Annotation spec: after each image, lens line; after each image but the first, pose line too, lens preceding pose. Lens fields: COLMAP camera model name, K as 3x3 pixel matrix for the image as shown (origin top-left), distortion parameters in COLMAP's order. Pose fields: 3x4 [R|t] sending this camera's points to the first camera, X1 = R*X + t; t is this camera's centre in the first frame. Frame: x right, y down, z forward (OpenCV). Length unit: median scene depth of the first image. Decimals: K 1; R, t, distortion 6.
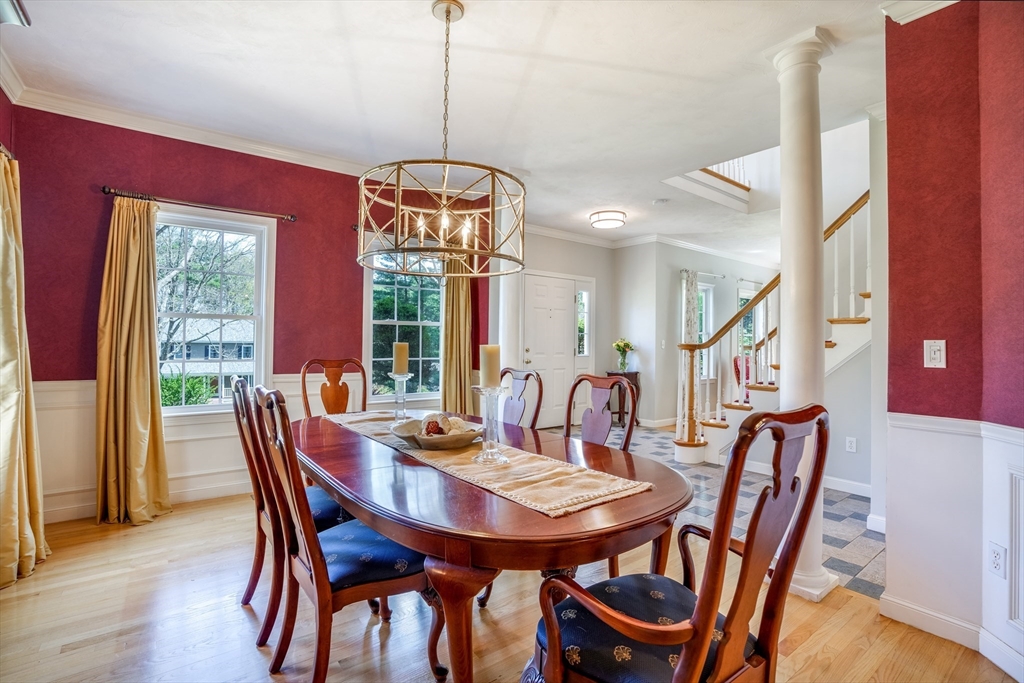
lens RADIAL K [[476.4, 0, 508.1], [0, 476.4, 335.4], [0, 0, 1]] dist [-0.060893, 0.028529]
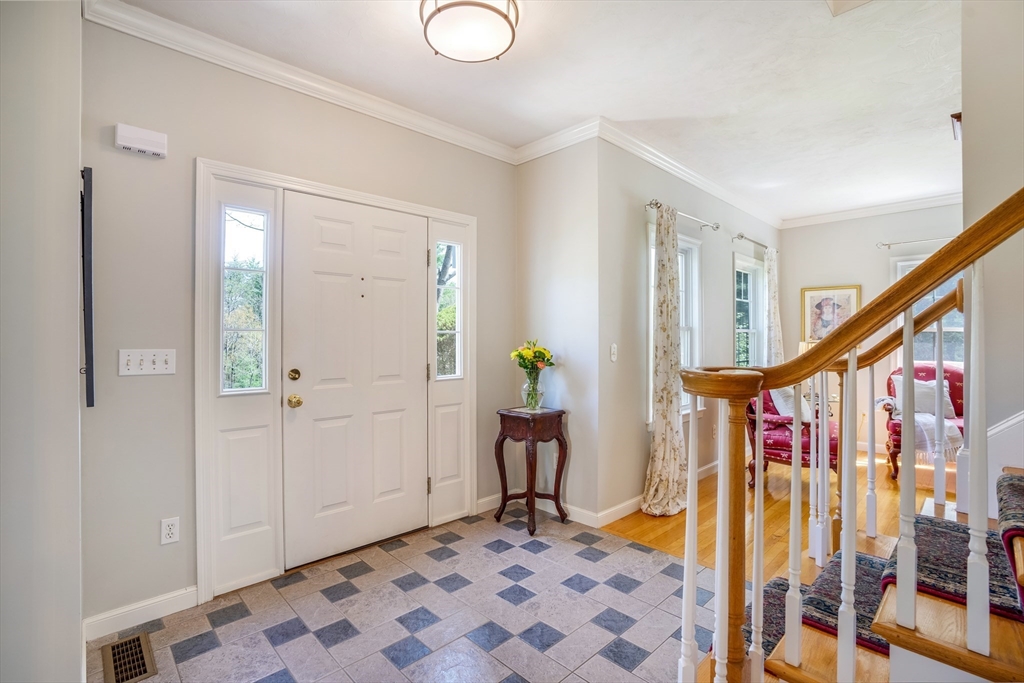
lens RADIAL K [[476.4, 0, 508.1], [0, 476.4, 335.4], [0, 0, 1]] dist [-0.060893, 0.028529]
pose [[0.993112, -0.012368, 0.116513, 0.162701], [0.012181, 0.999923, 0.002317, -0.001029], [-0.116533, -0.000882, 0.993186, 0.527703]]
